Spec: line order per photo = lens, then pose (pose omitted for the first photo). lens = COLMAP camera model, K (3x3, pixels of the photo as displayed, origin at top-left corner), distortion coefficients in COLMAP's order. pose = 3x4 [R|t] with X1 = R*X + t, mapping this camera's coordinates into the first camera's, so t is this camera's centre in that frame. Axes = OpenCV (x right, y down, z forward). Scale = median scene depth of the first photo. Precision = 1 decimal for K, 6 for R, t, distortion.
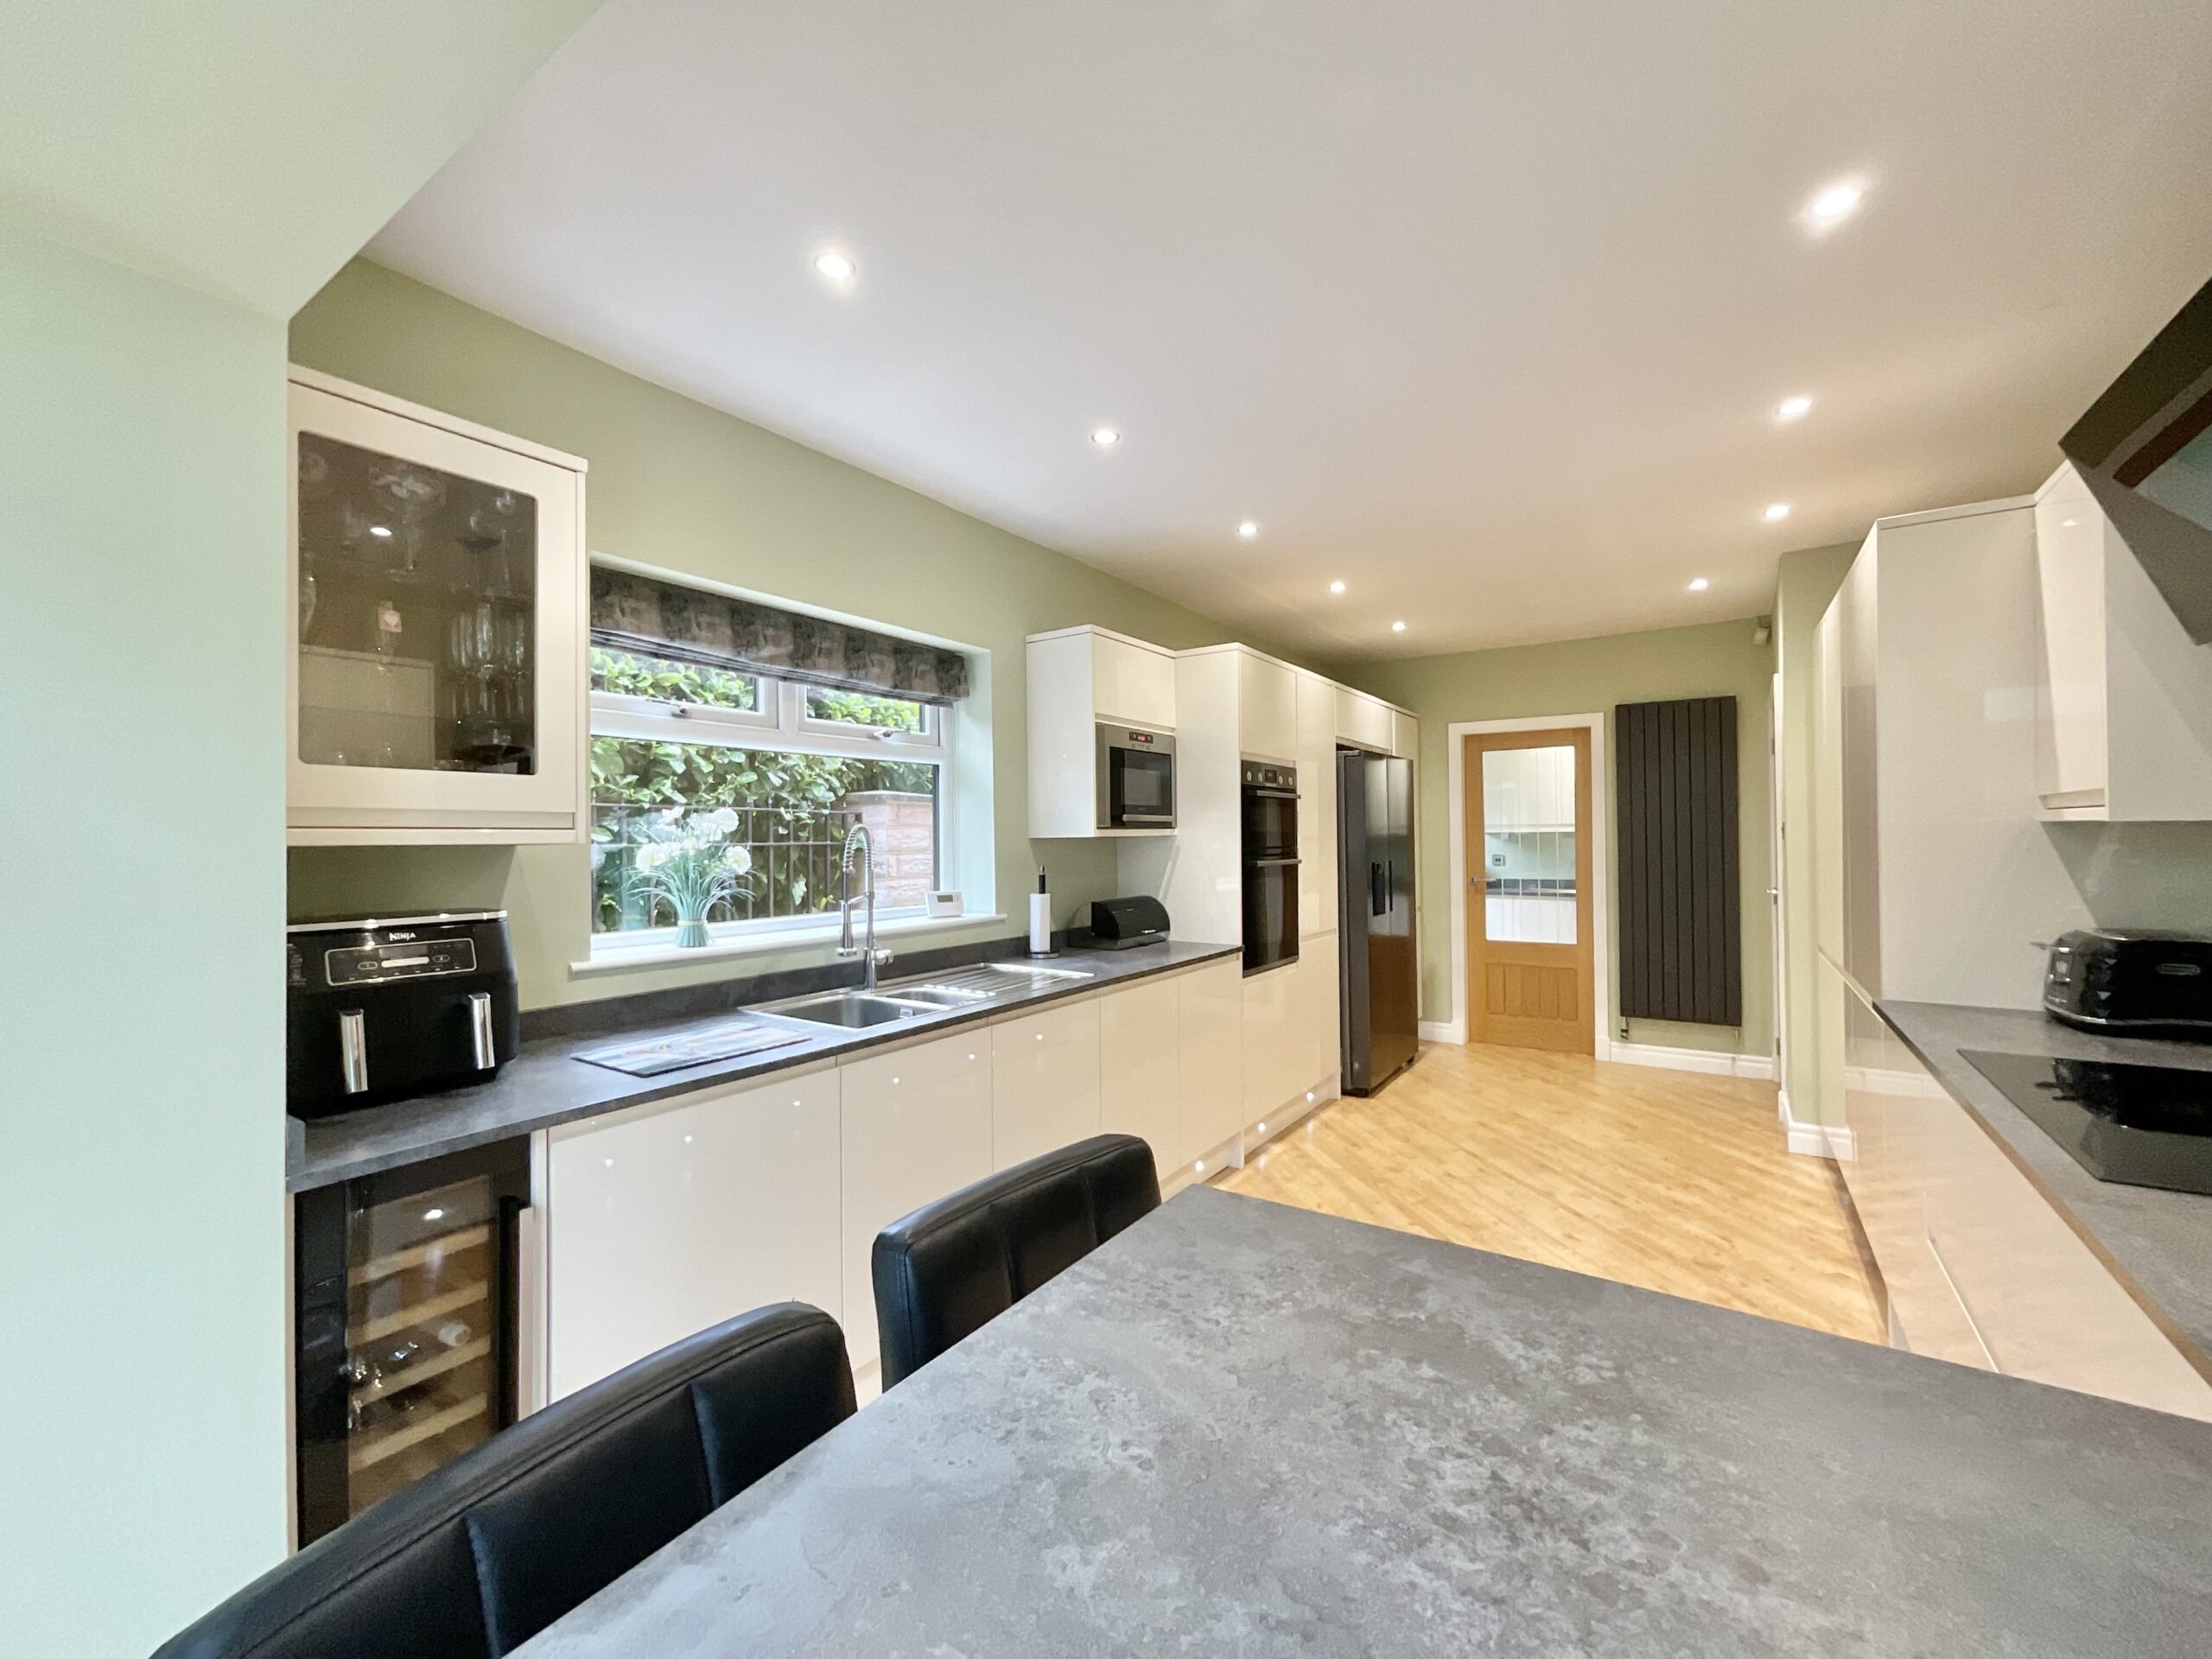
lens RADIAL K [[899.3, 0, 1106.0], [0, 899.3, 829.5], [0, 0, 1]] dist [0.000218, 0.000948]
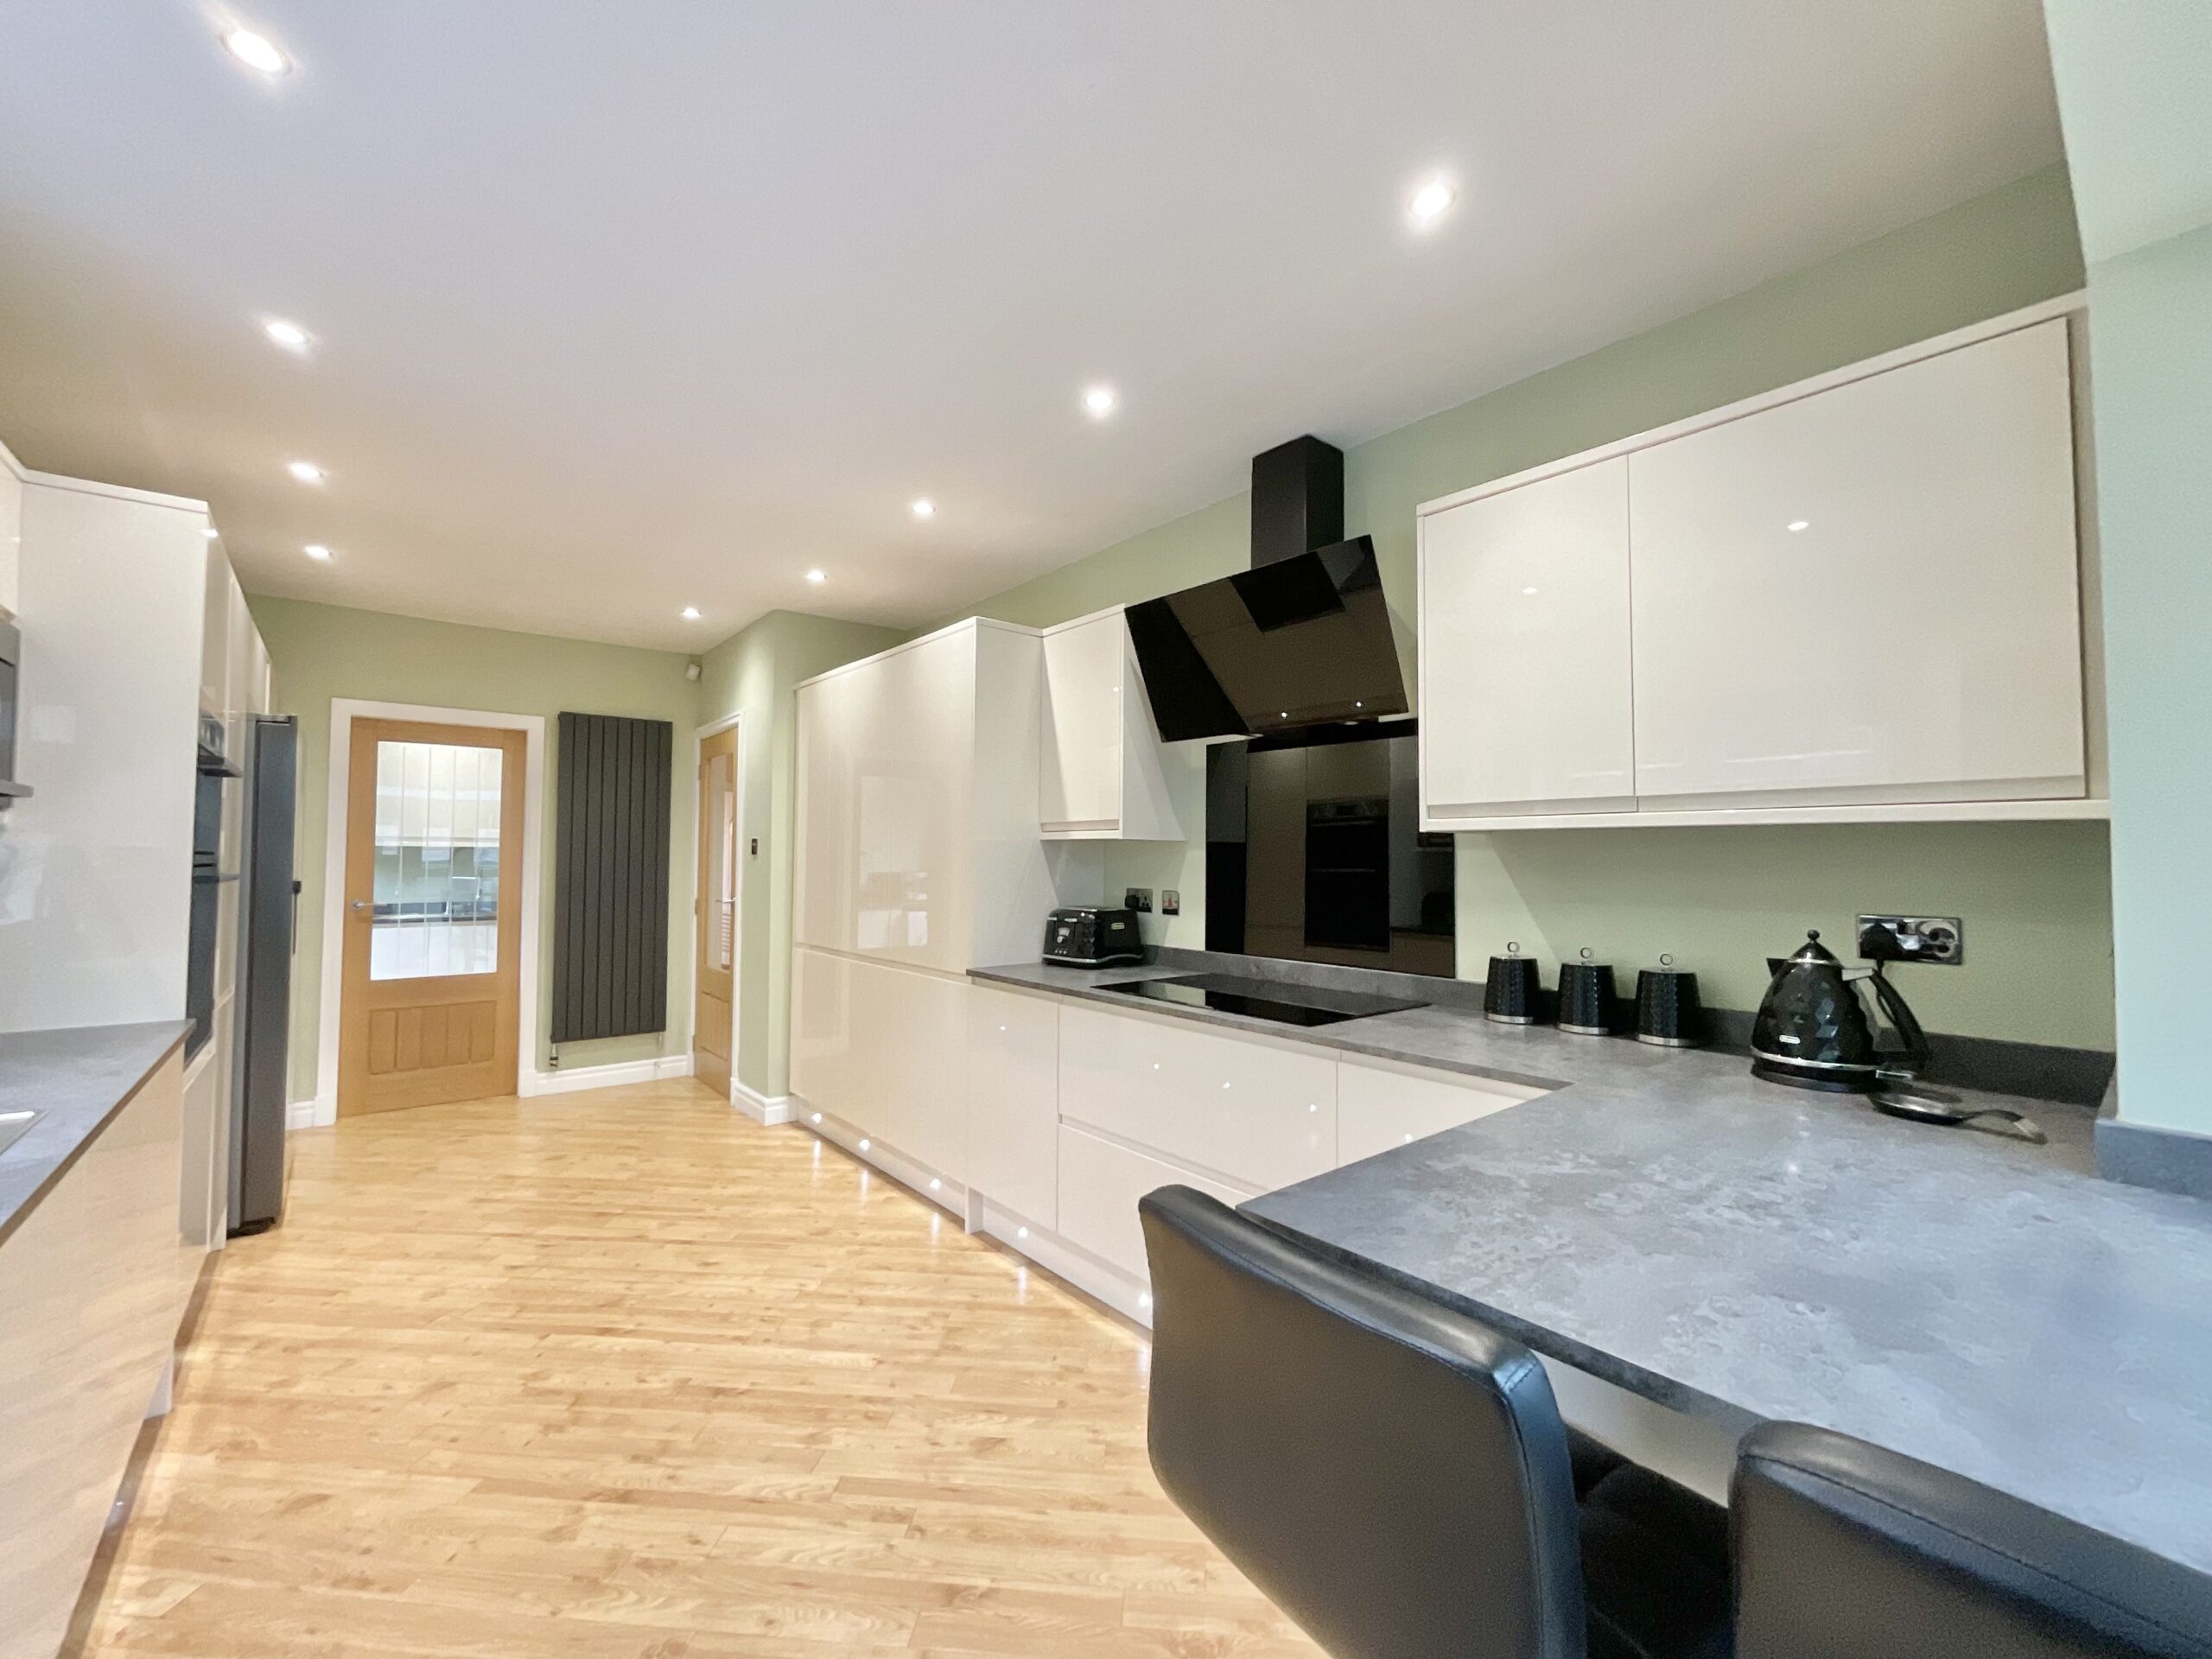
lens RADIAL K [[897.6, 0, 1100.7], [0, 897.6, 826.5], [0, 0, 1]] dist [-0.002379, 0.000749]
pose [[0.279835, 0.048266, 0.958834, -0.207524], [-0.016487, 0.998830, -0.045468, 0.018569], [-0.959907, -0.003084, 0.280303, 0.232593]]
